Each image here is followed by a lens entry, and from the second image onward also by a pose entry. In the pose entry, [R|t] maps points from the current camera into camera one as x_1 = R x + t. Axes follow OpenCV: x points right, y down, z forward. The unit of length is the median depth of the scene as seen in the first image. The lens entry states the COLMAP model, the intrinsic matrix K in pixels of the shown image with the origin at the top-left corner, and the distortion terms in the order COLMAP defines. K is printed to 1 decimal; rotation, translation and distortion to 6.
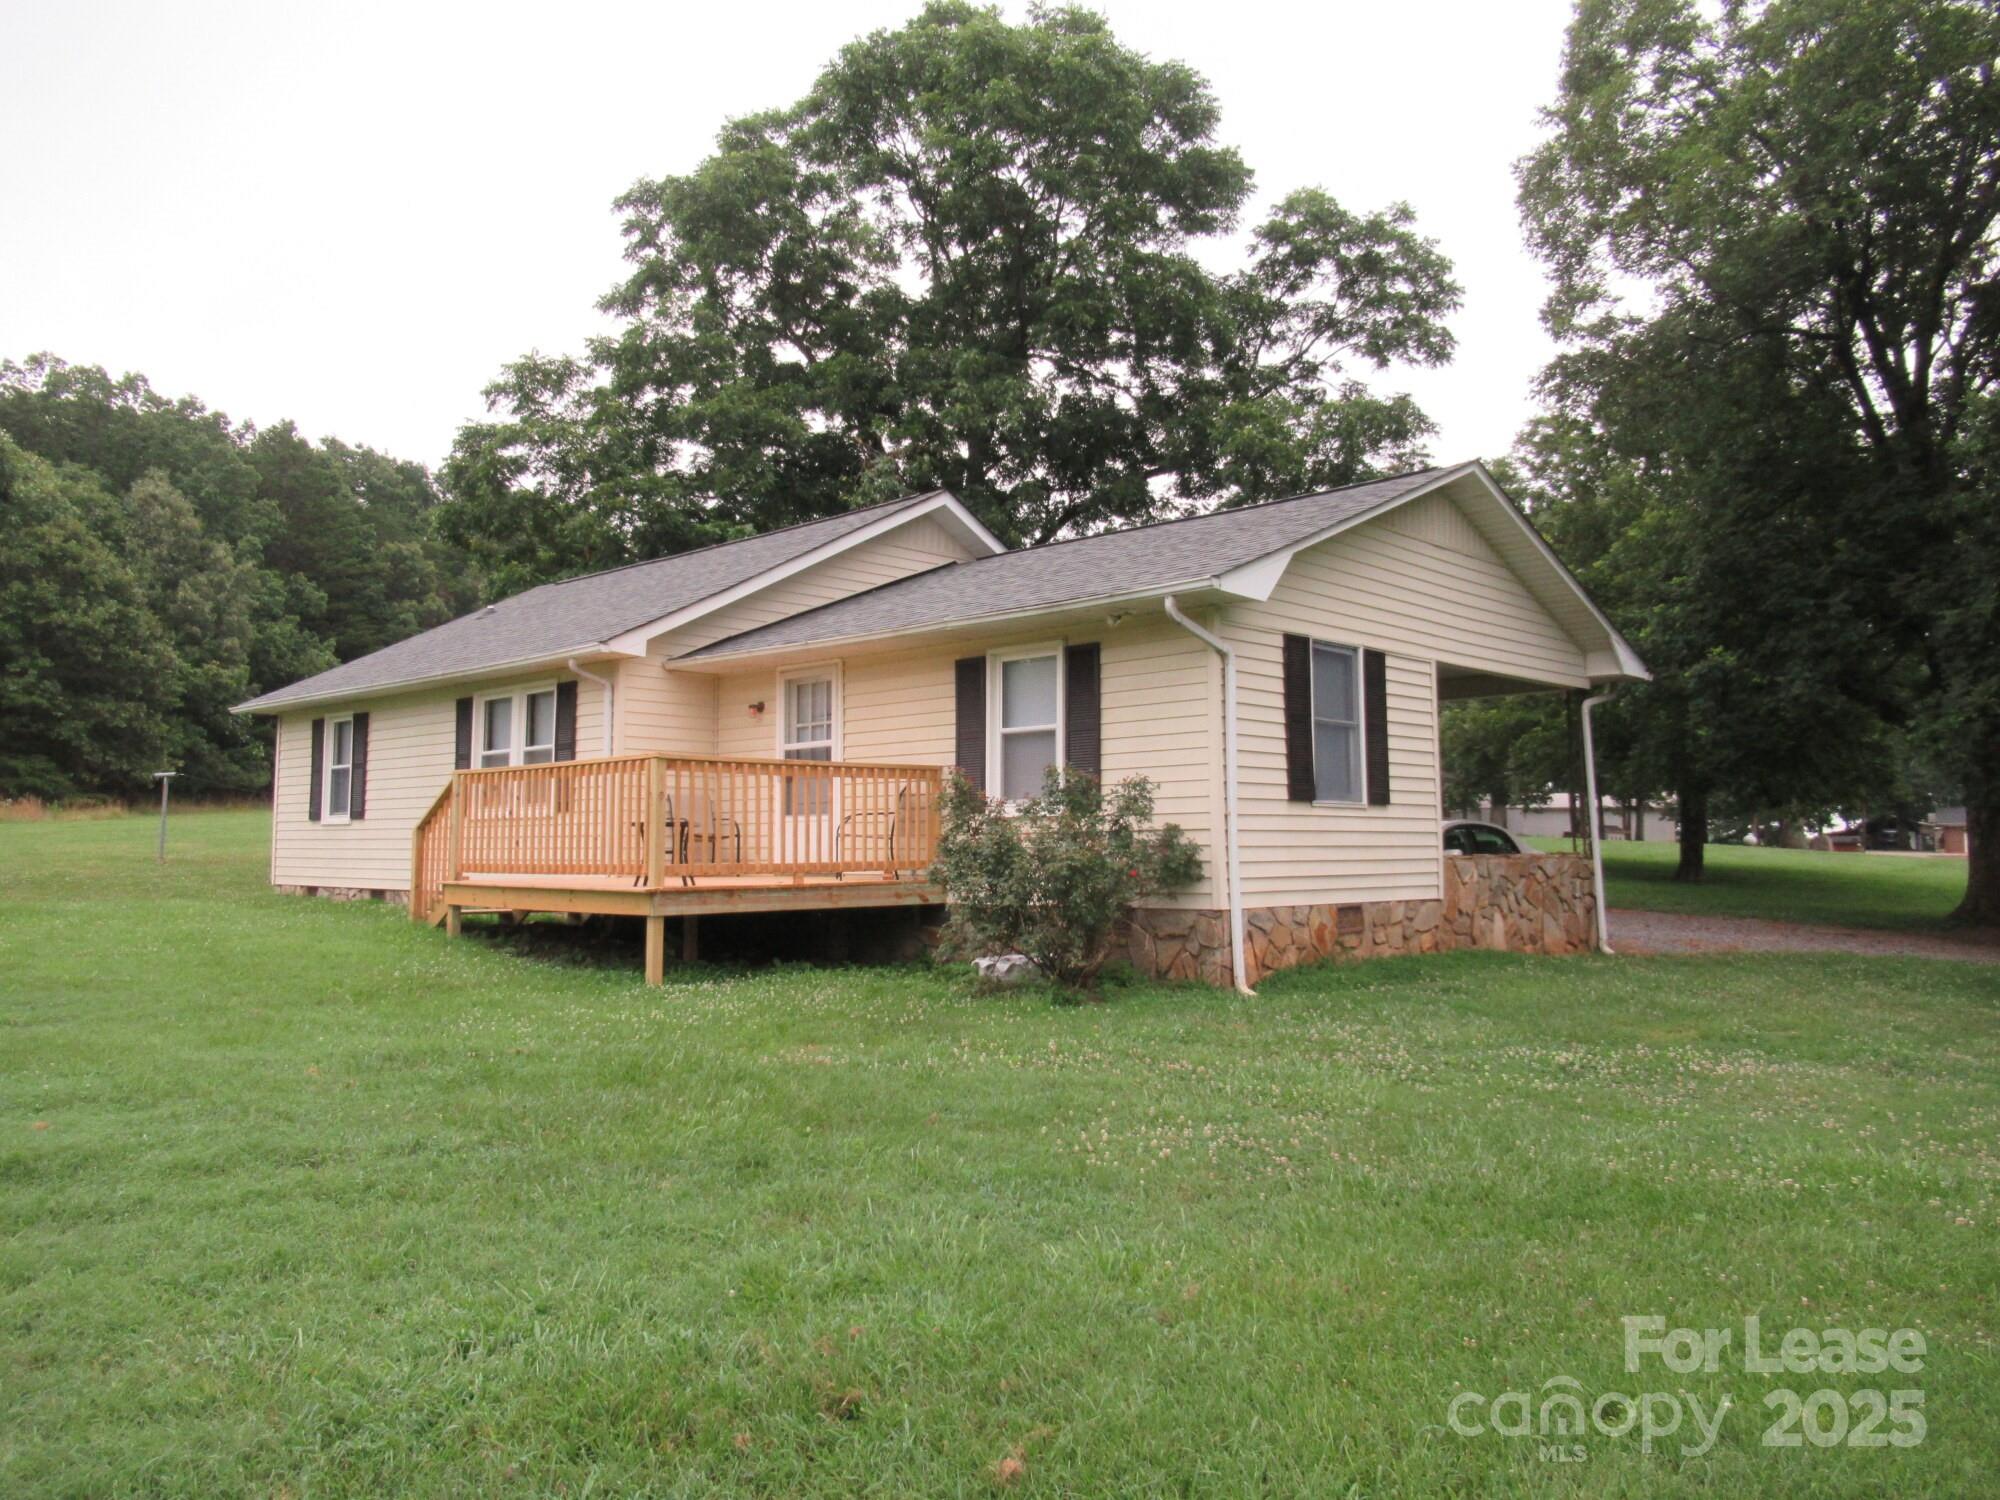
lens RADIAL K [[1506.7, 0, 1005.4], [0, 1506.7, 754.2], [0, 0, 1]] dist [-0.027506, 0.011762]
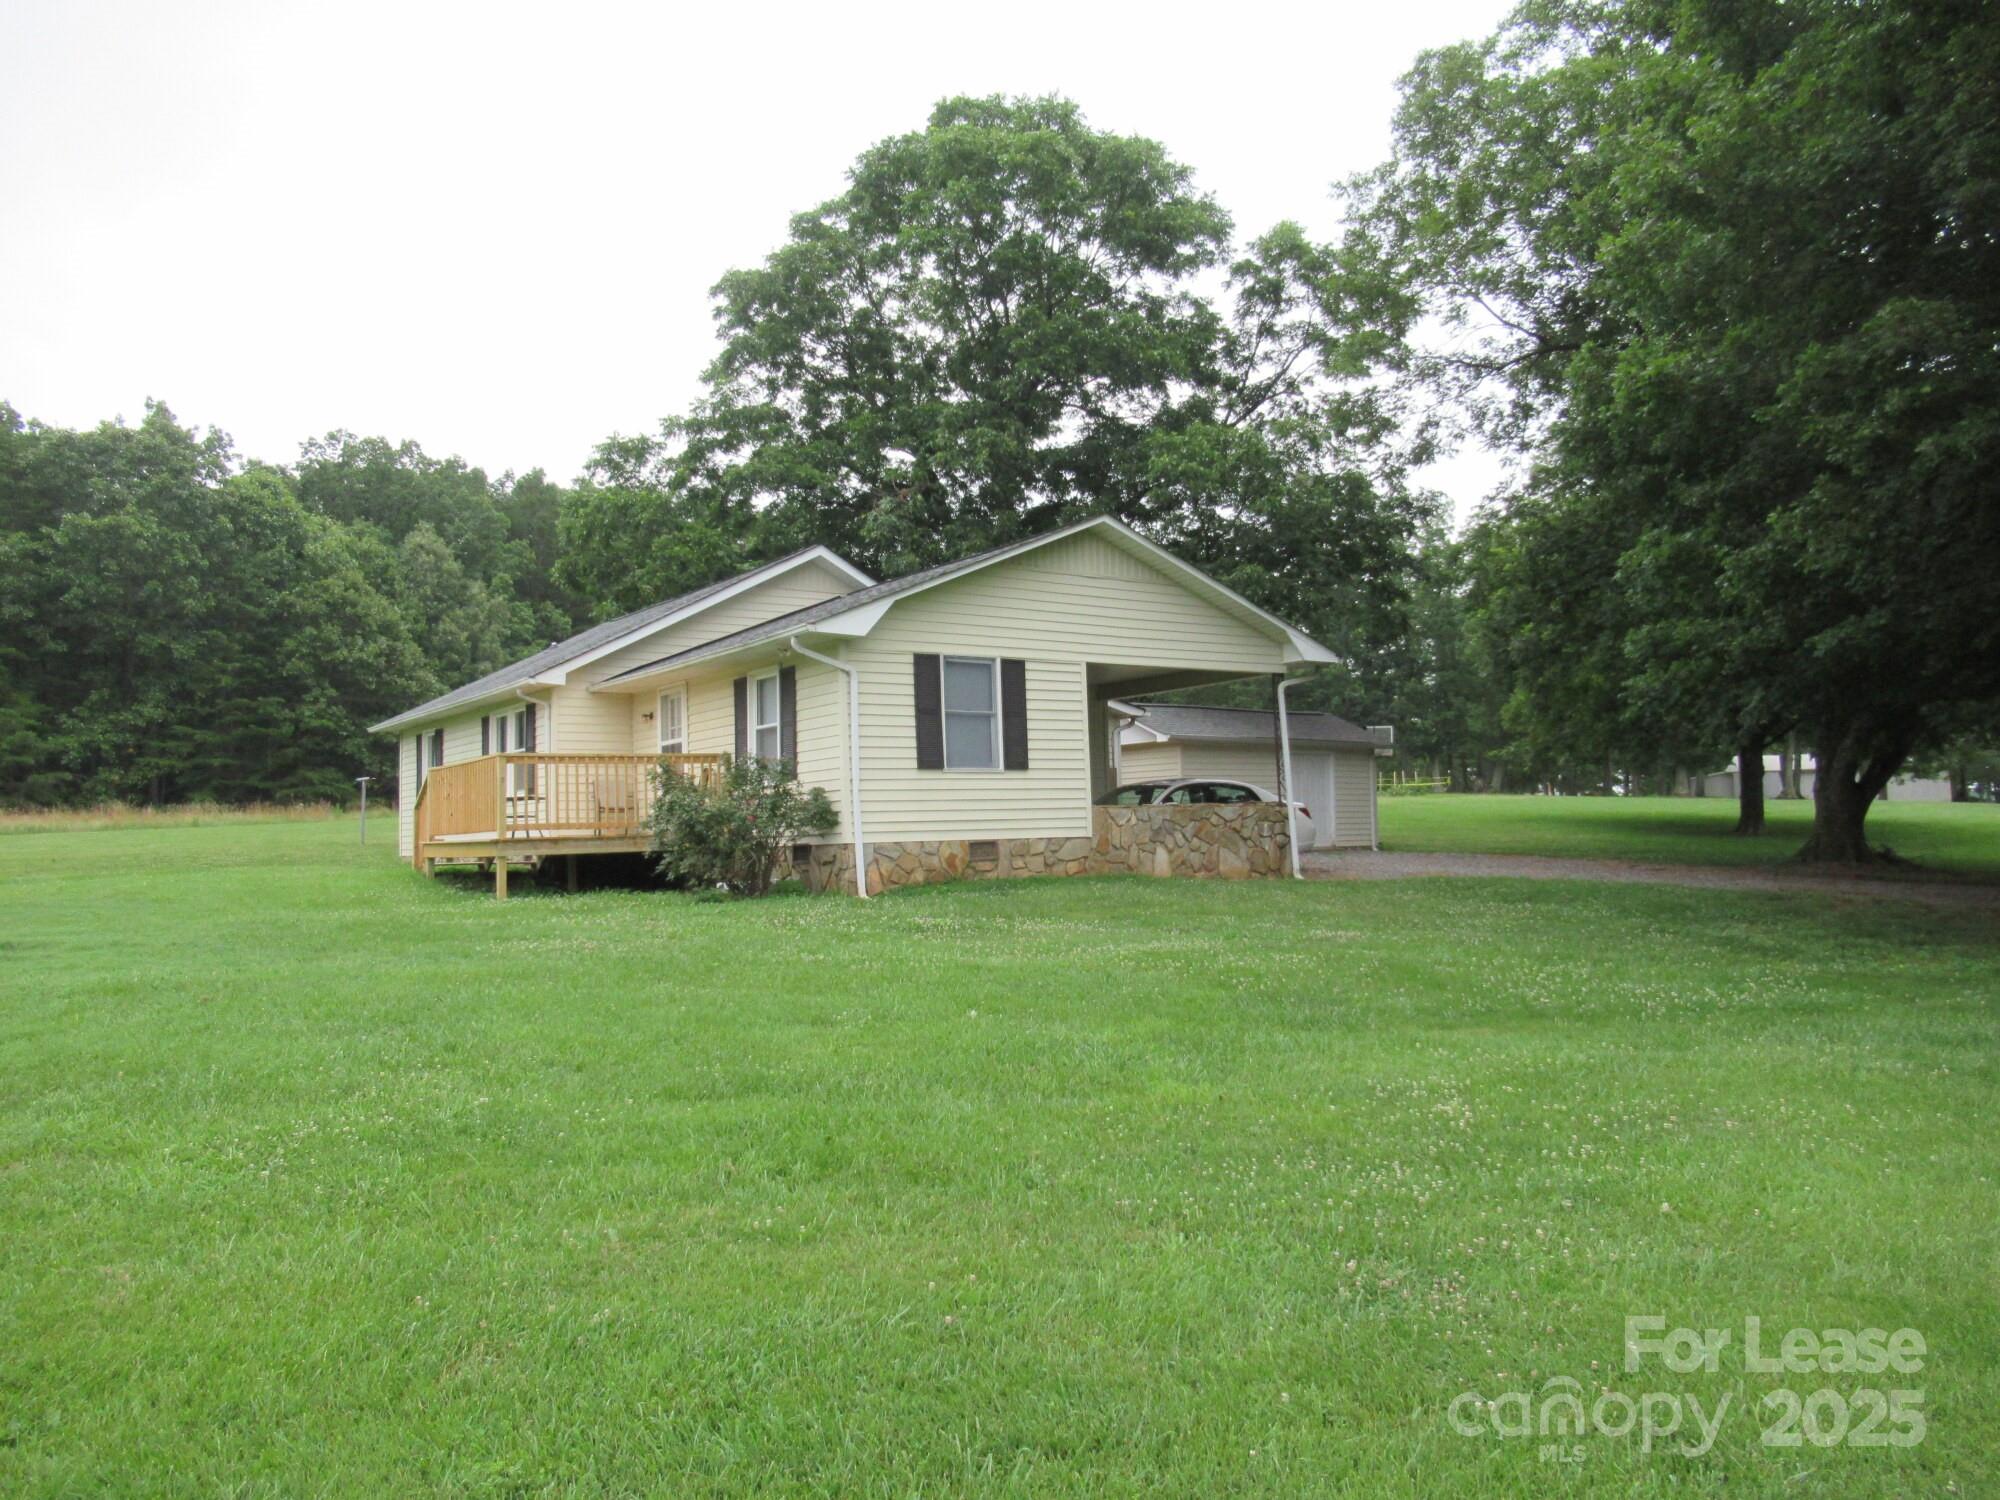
lens RADIAL K [[1506.7, 0, 994.6], [0, 1506.7, 750.9], [0, 0, 1]] dist [-0.027506, 0.011762]
pose [[0.979527, -0.037000, -0.197881, 0.203418], [0.038703, 0.999240, 0.004741, 0.003555], [0.197556, -0.012303, 0.980214, -0.151490]]
